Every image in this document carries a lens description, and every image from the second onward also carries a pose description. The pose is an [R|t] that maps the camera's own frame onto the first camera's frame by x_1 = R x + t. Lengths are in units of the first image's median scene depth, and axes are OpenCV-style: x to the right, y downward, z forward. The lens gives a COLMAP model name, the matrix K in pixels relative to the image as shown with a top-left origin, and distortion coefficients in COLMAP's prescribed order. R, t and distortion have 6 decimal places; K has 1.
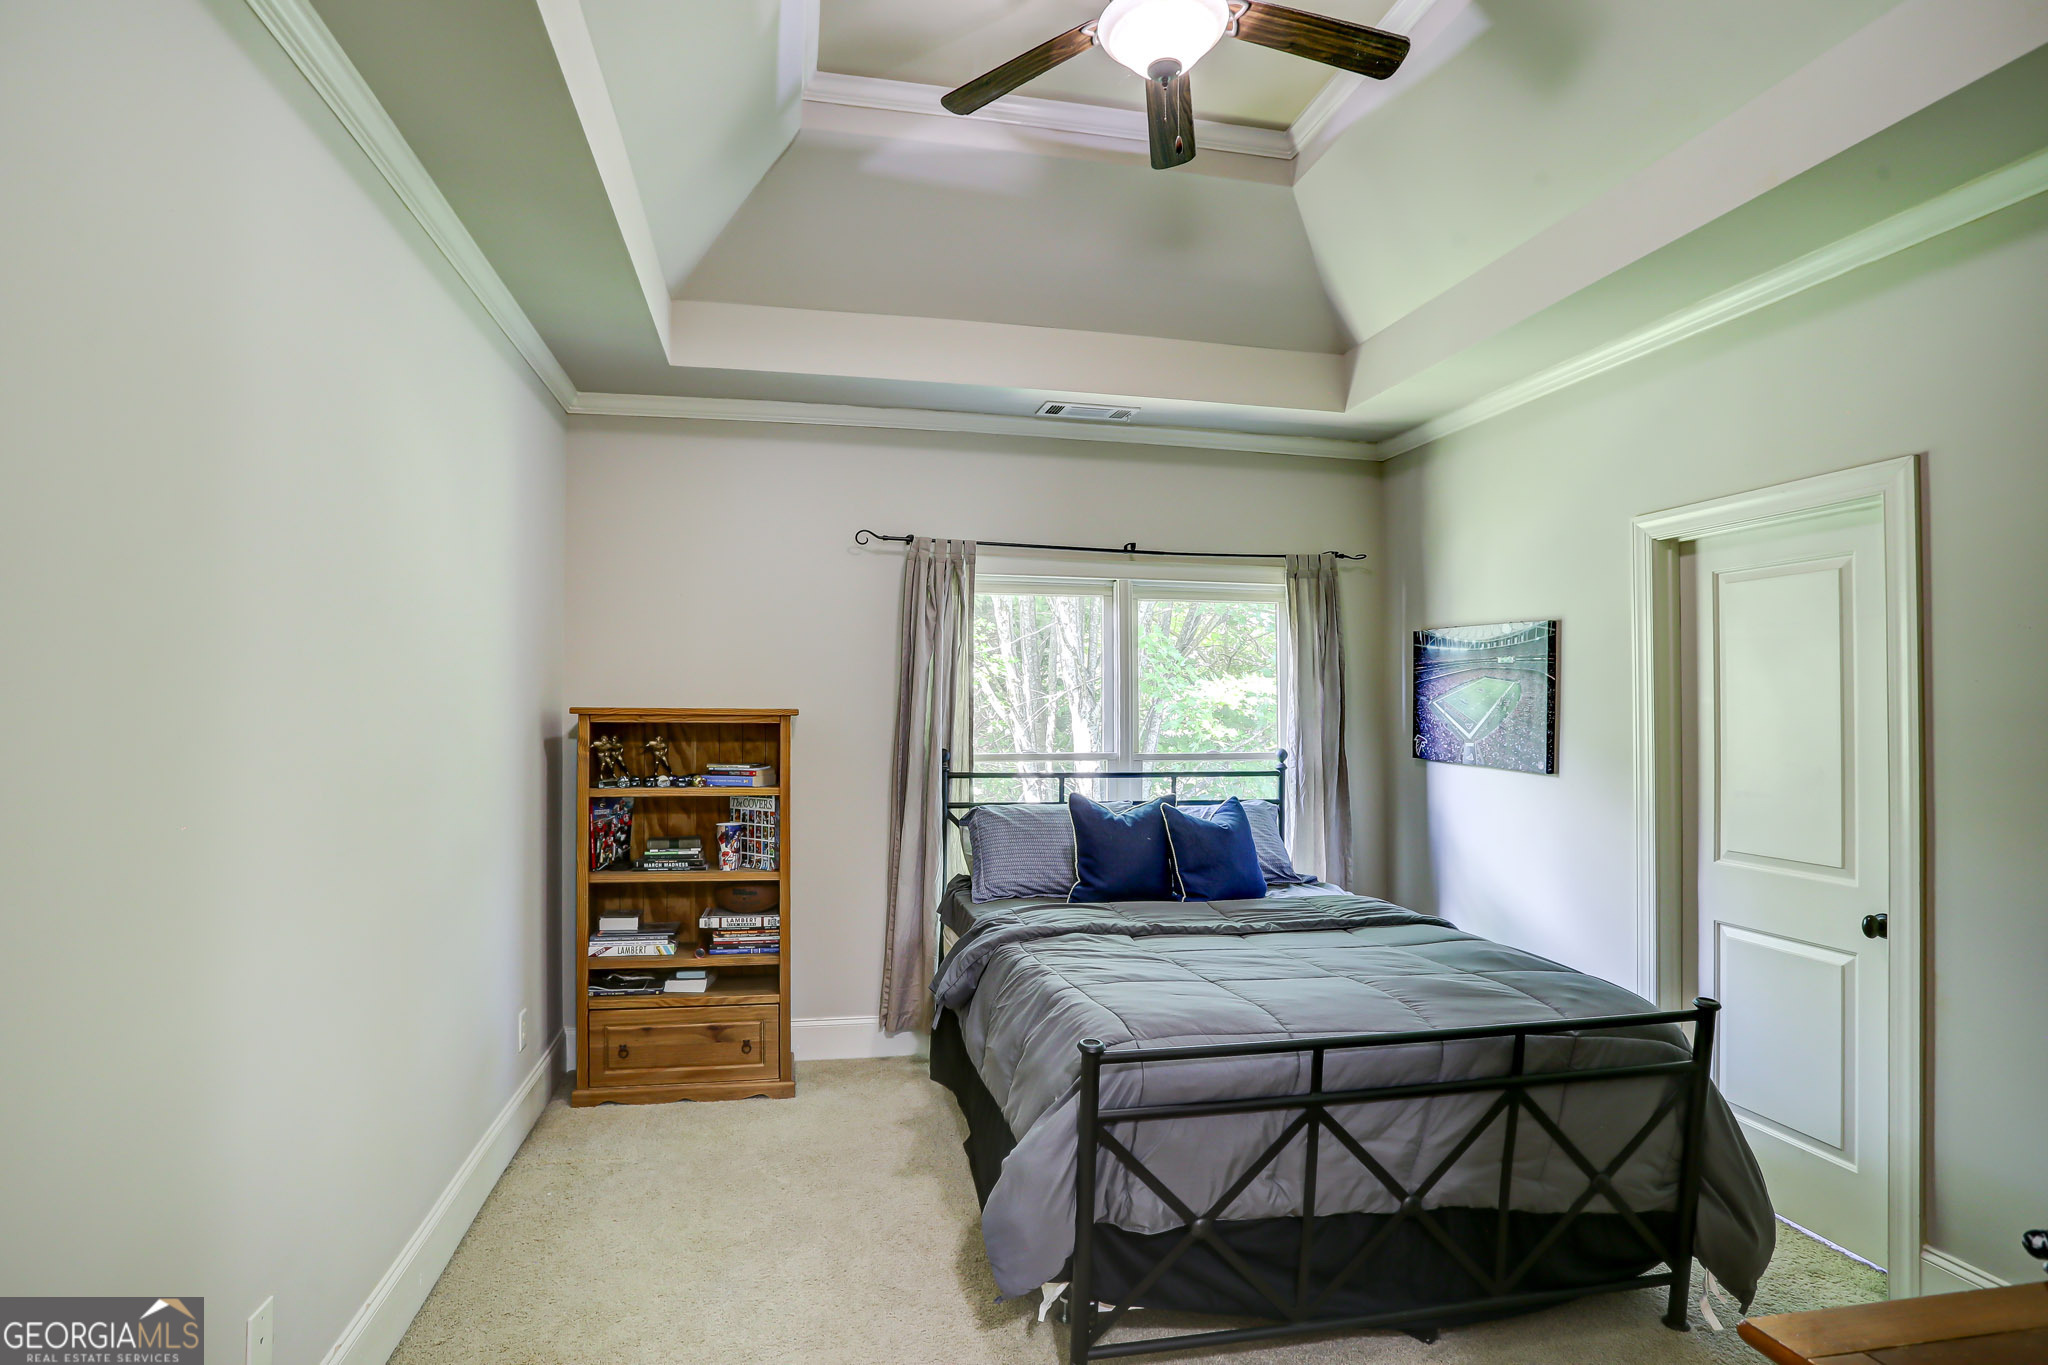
lens RADIAL K [[1007.8, 0, 1012.6], [0, 1007.8, 690.5], [0, 0, 1]] dist [-0.011037, 0.000679]
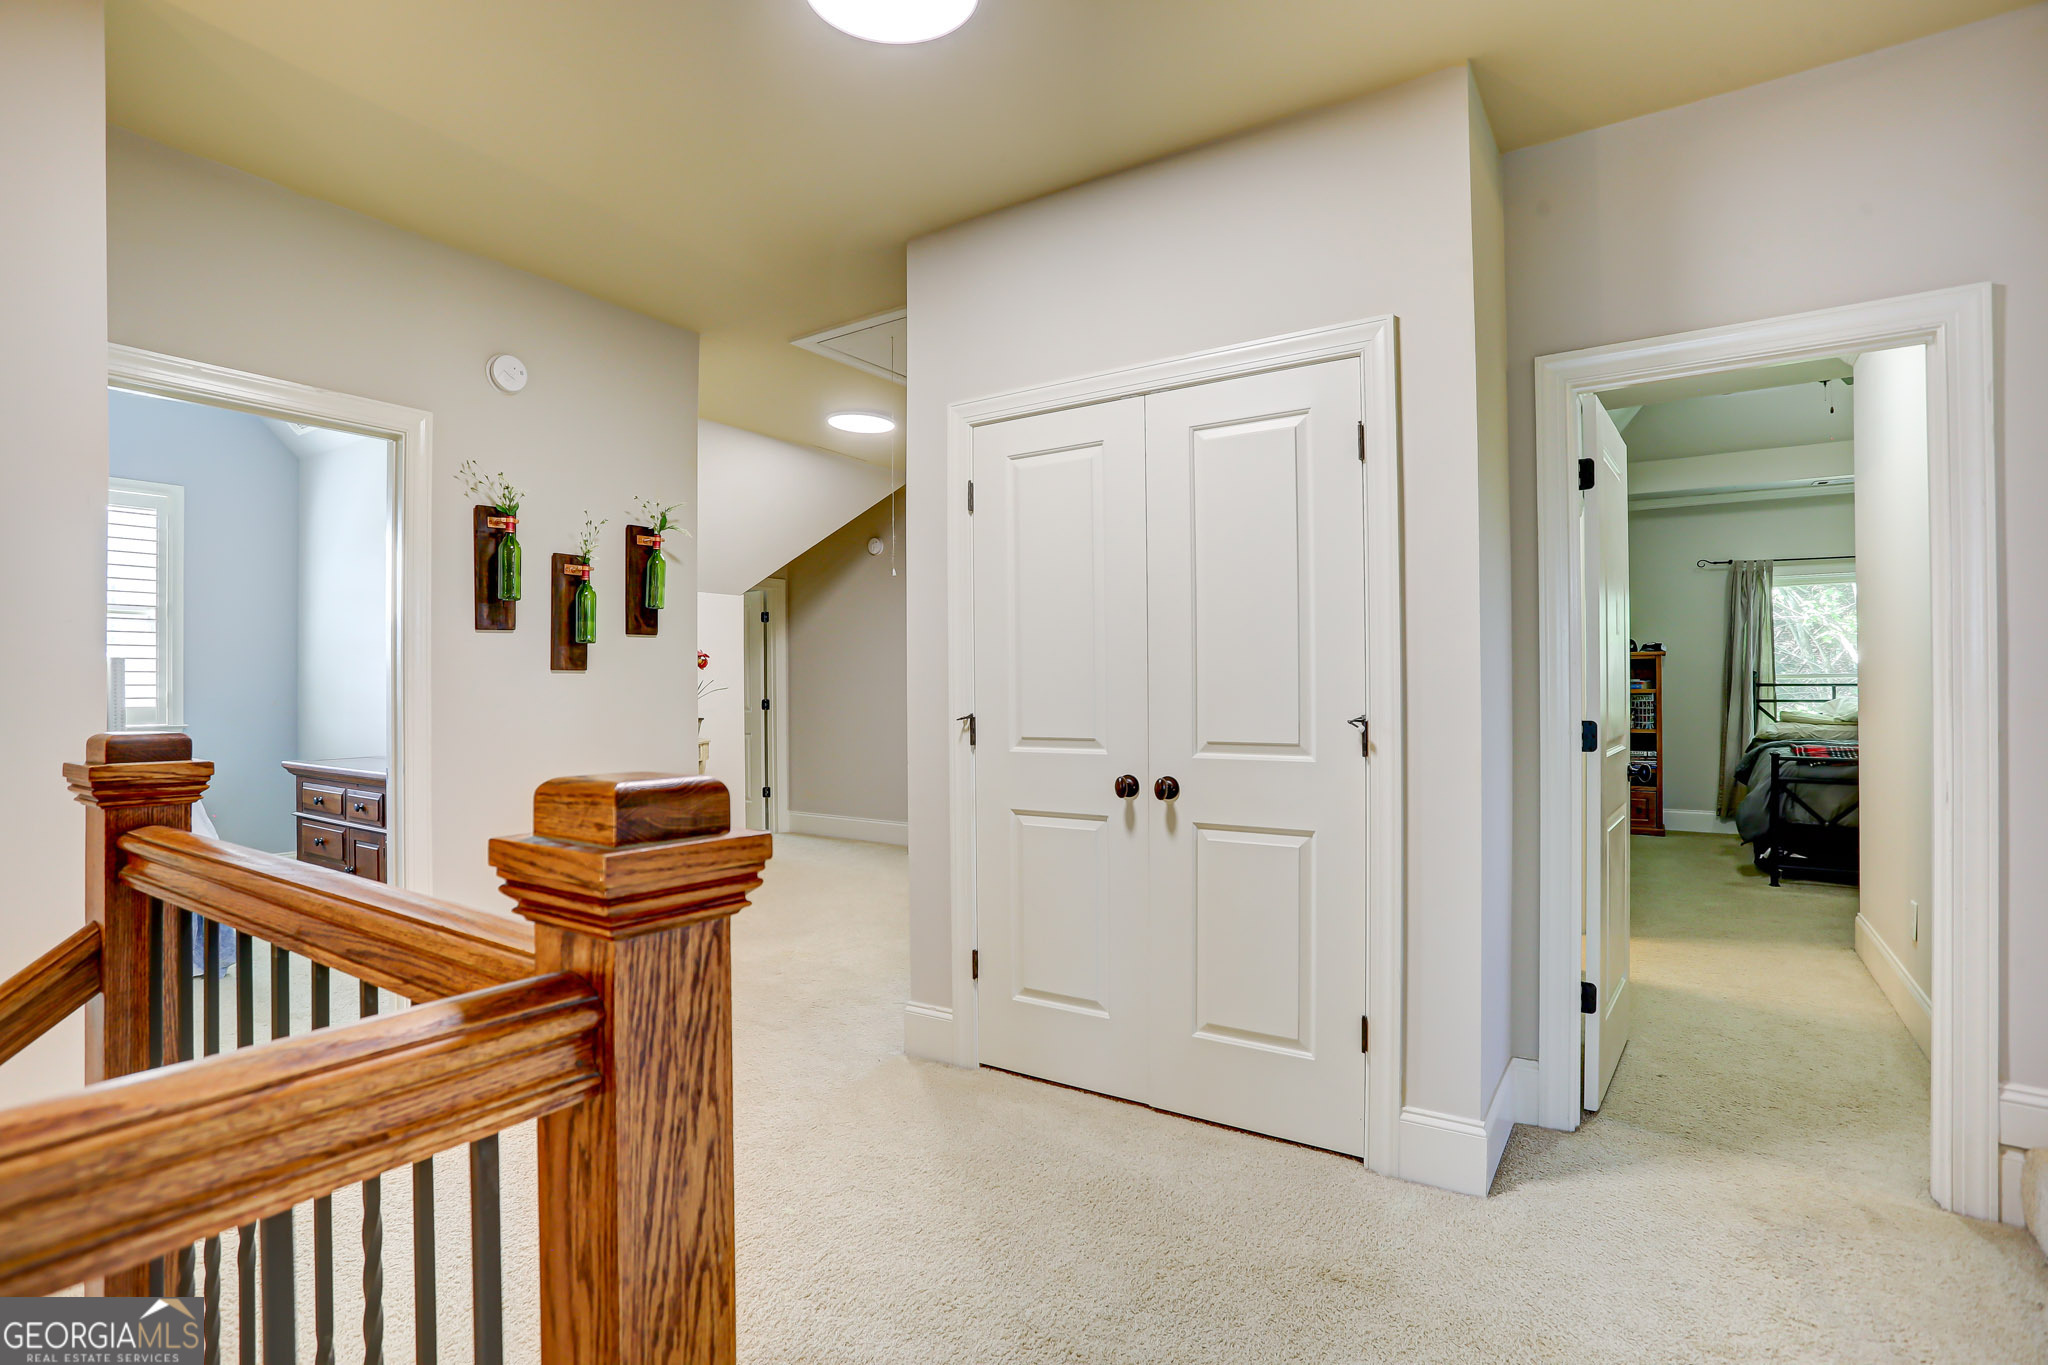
lens RADIAL K [[1007.8, 0, 1026.4], [0, 1007.8, 699.9], [0, 0, 1]] dist [-0.011037, 0.000679]
pose [[0.688851, -0.007289, -0.724867, 0.356004], [0.012693, 0.999917, 0.002007, 0.092543], [0.724792, -0.010583, 0.688886, -1.299459]]
